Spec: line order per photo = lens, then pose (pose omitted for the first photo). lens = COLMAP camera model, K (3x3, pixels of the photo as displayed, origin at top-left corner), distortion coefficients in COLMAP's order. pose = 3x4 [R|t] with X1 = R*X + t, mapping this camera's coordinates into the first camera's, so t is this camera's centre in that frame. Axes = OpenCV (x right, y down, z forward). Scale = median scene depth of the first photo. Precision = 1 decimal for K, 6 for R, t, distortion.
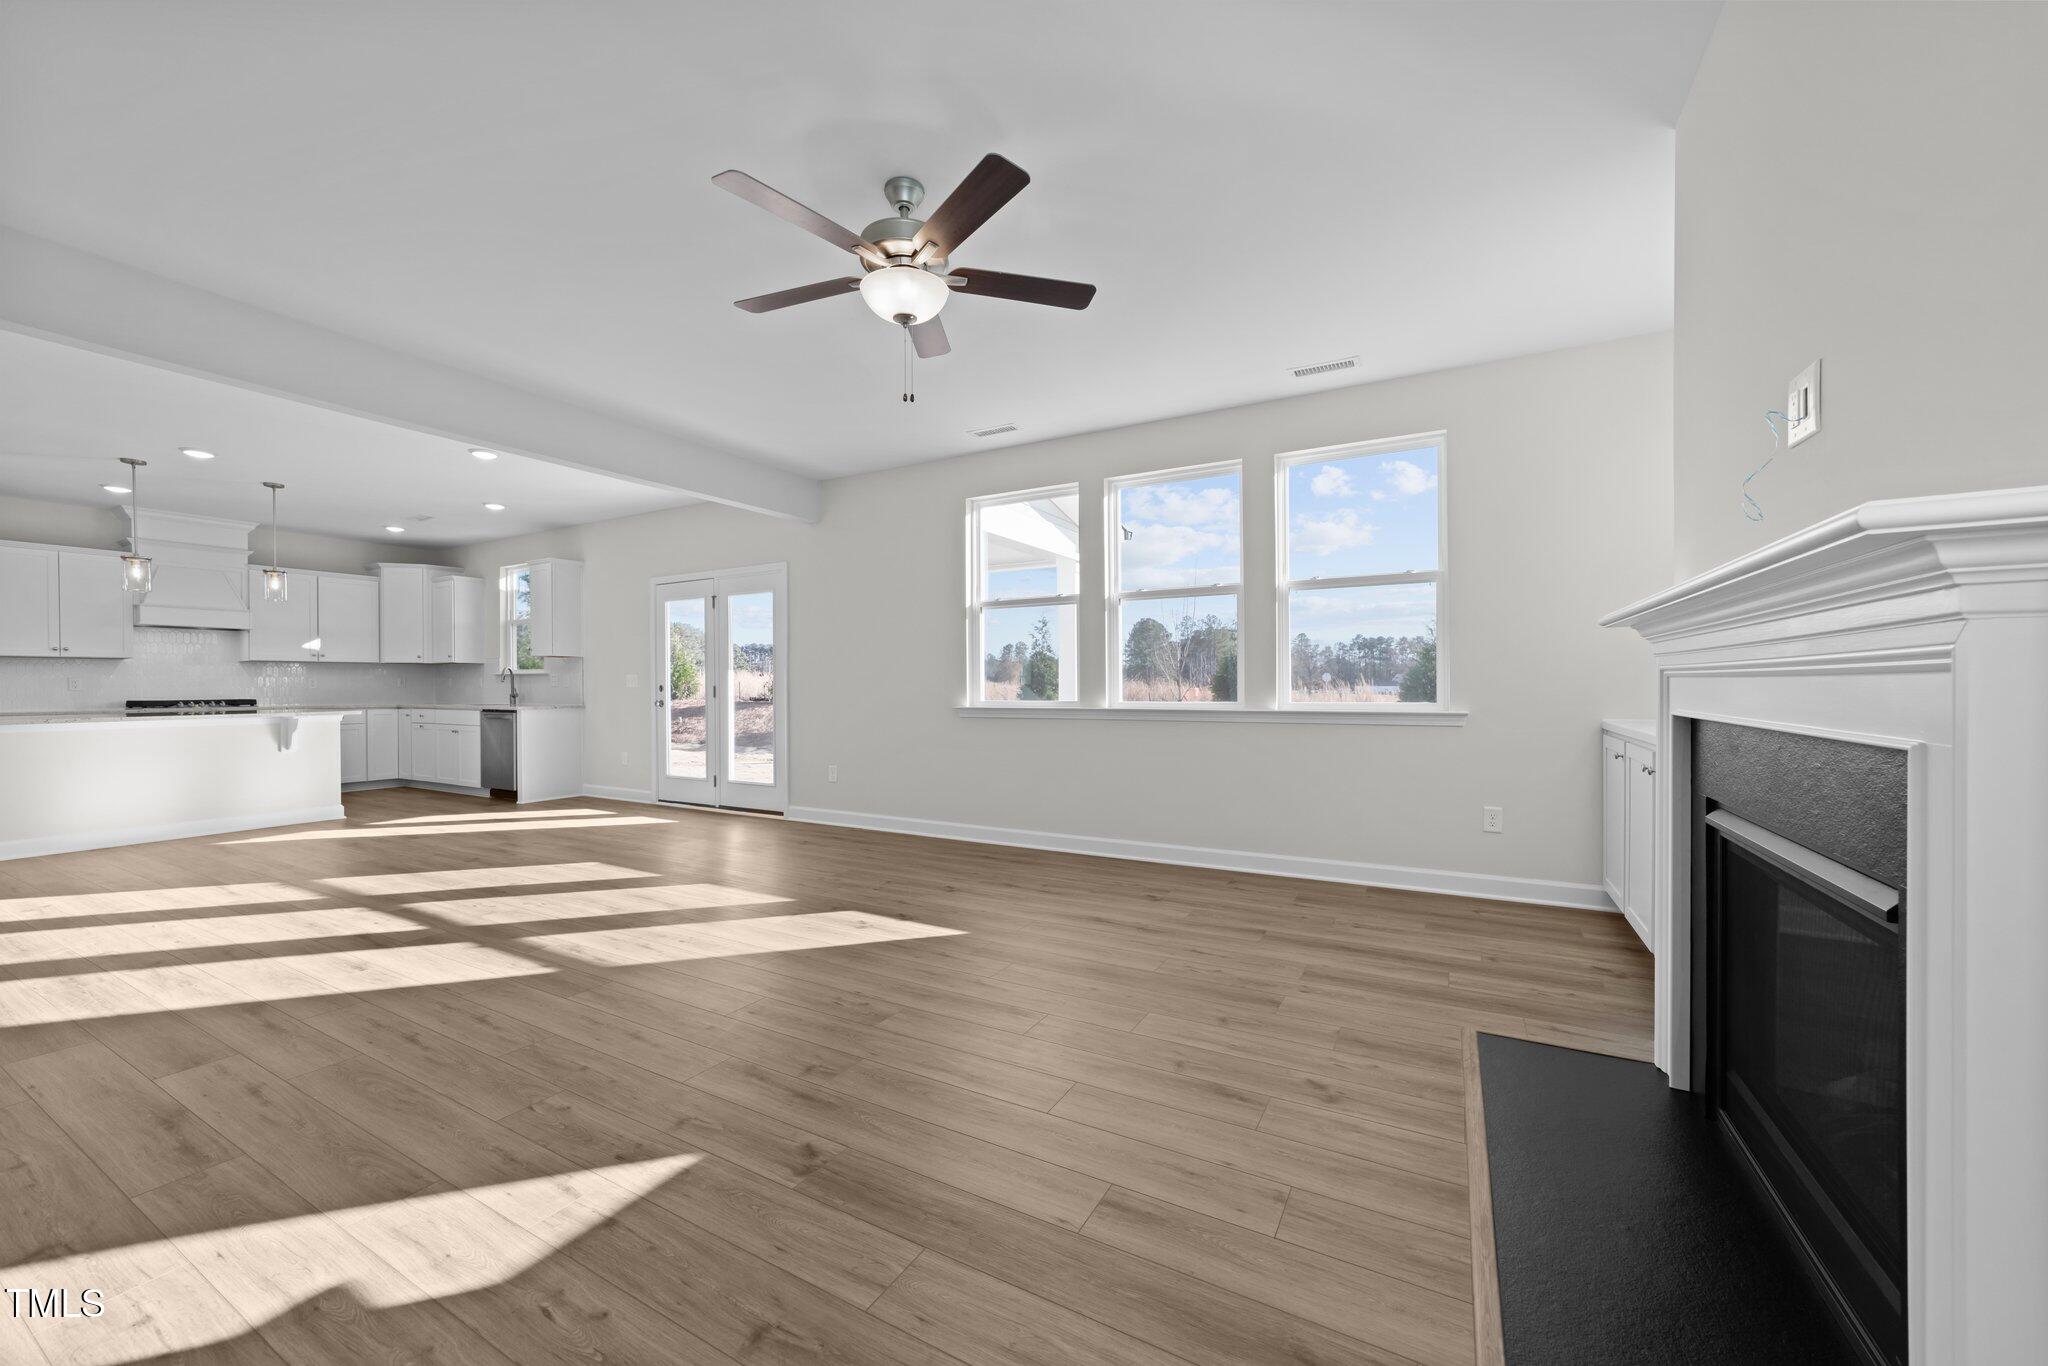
lens RADIAL K [[796.7, 0, 1040.1], [0, 796.7, 688.7], [0, 0, 1]] dist [-0.006065, 0.002862]
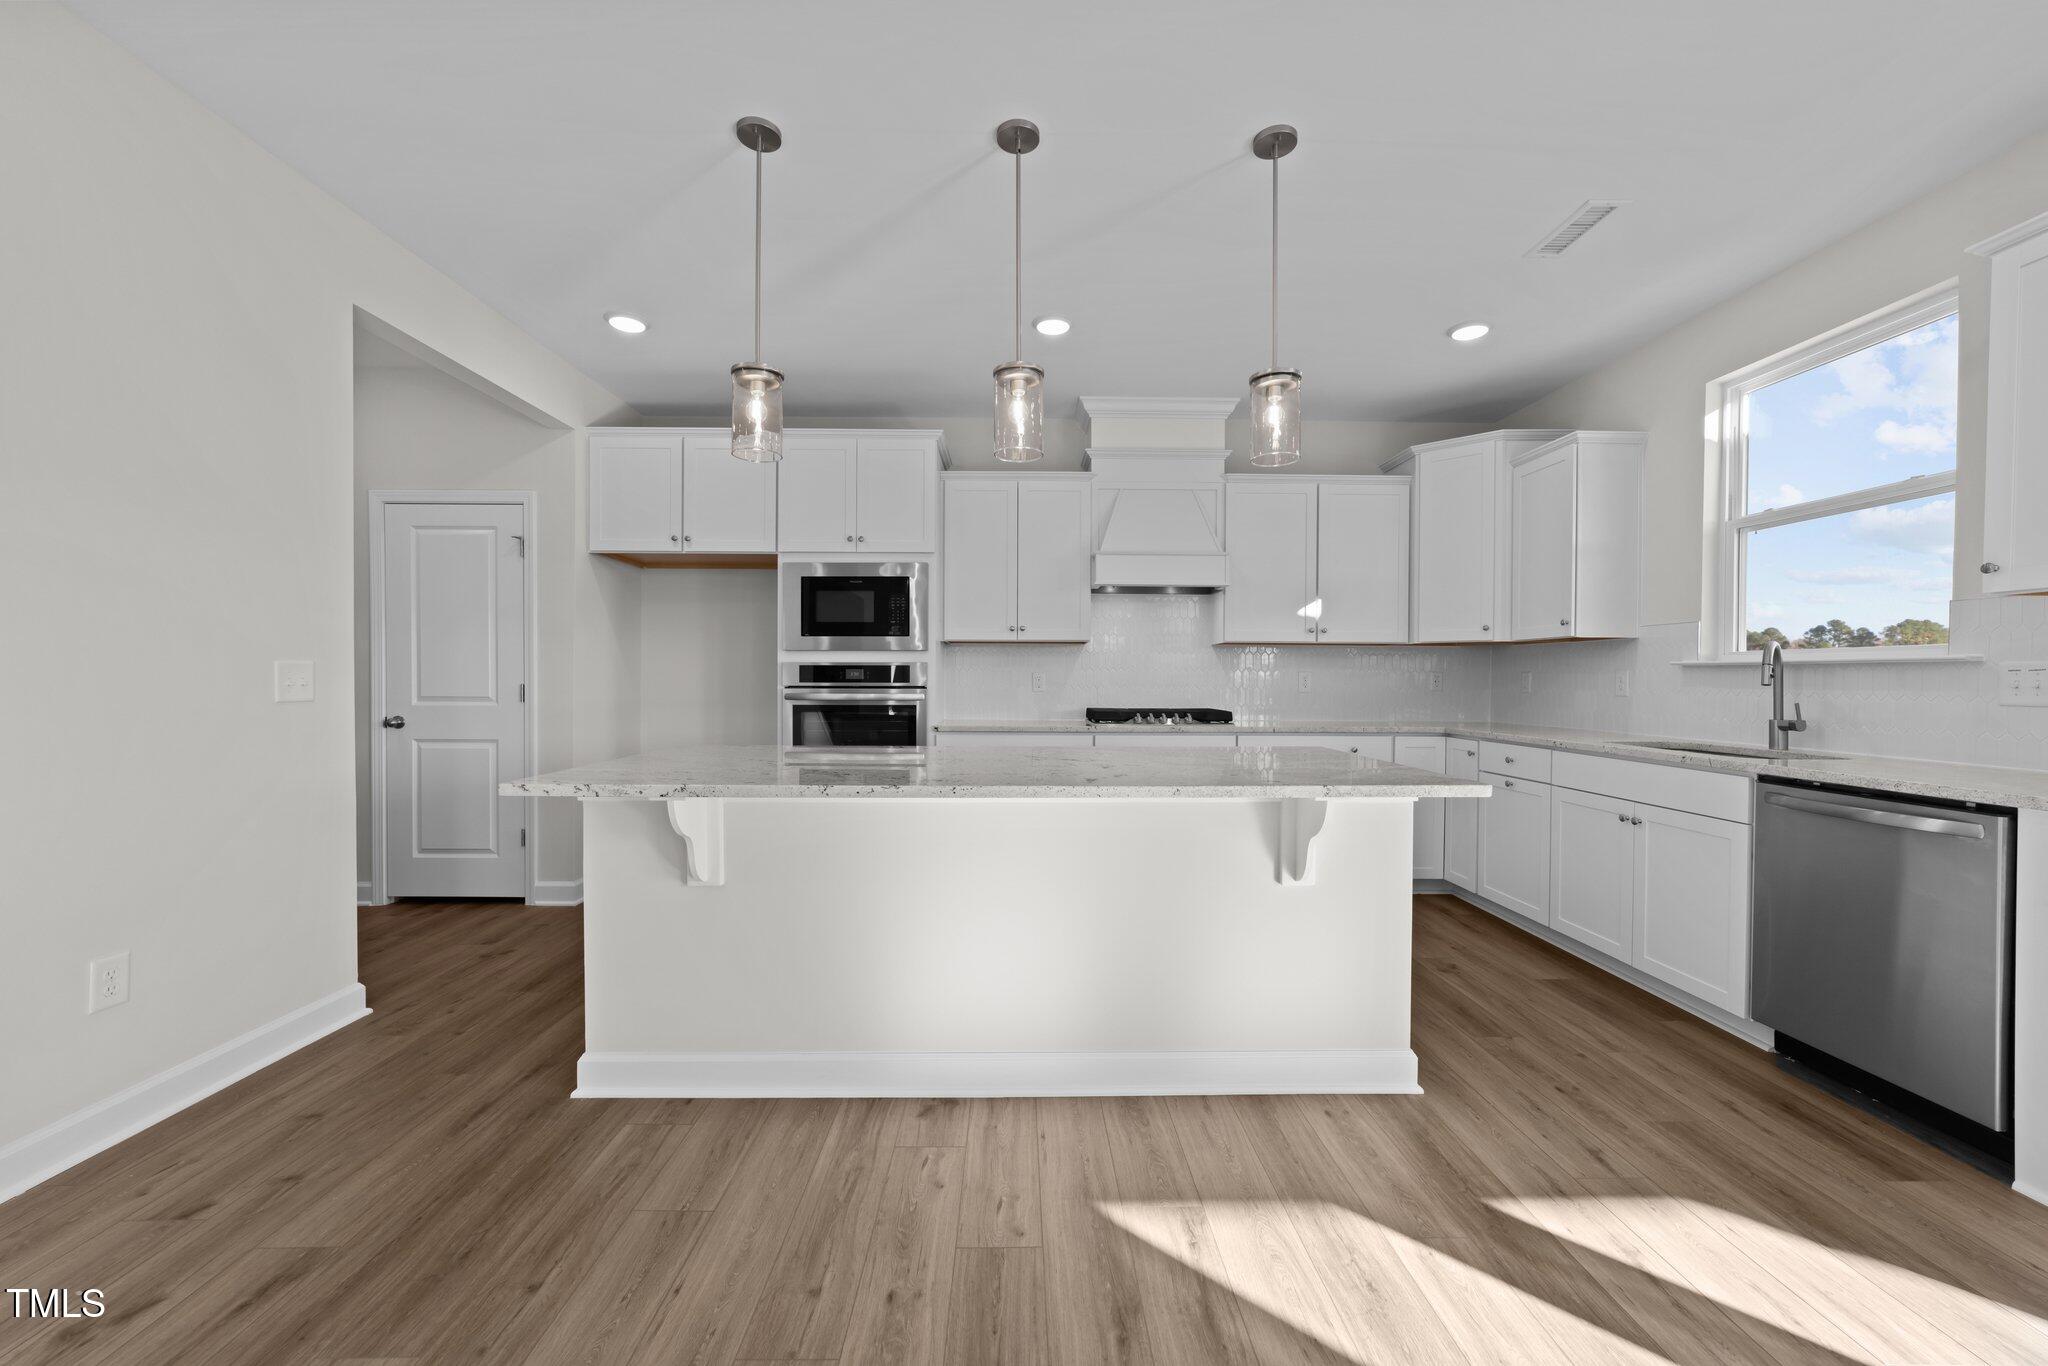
lens RADIAL K [[796.7, 0, 1021.8], [0, 796.7, 689.7], [0, 0, 1]] dist [-0.006065, 0.002862]
pose [[0.507796, 0.020860, -0.861225, -0.621346], [-0.009338, 0.999781, 0.018710, -0.011332], [0.861427, -0.001459, 0.507879, 0.629813]]
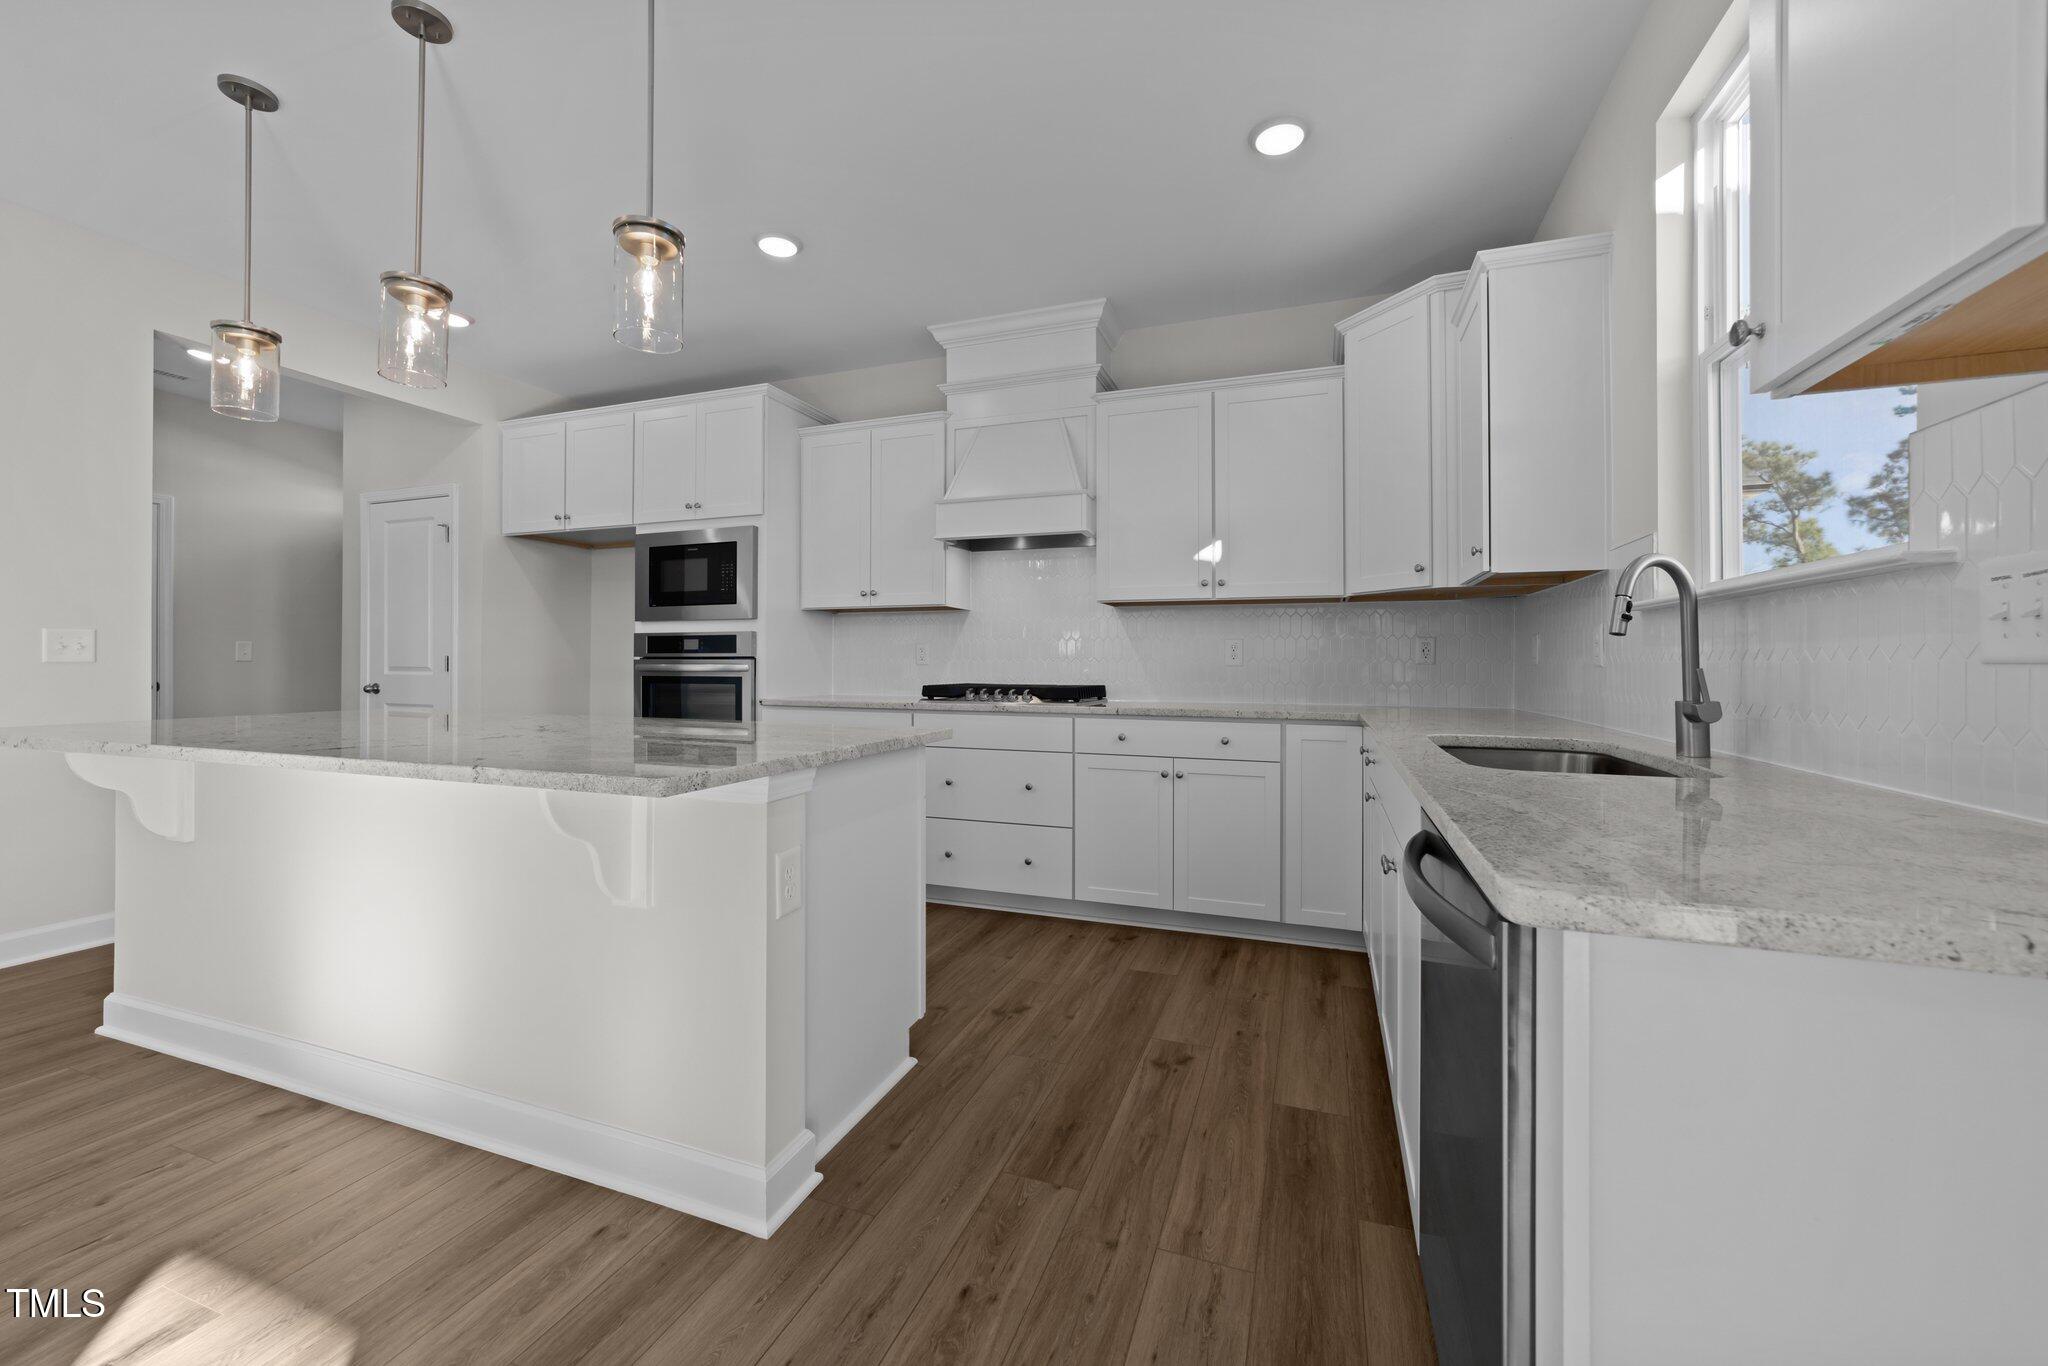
lens RADIAL K [[796.7, 0, 1008.5], [0, 796.7, 666.9], [0, 0, 1]] dist [-0.006065, 0.002862]
pose [[0.154124, 0.015102, -0.987936, -0.590328], [-0.005734, 0.999880, 0.014390, -0.004456], [0.988035, 0.003447, 0.154193, 0.952244]]
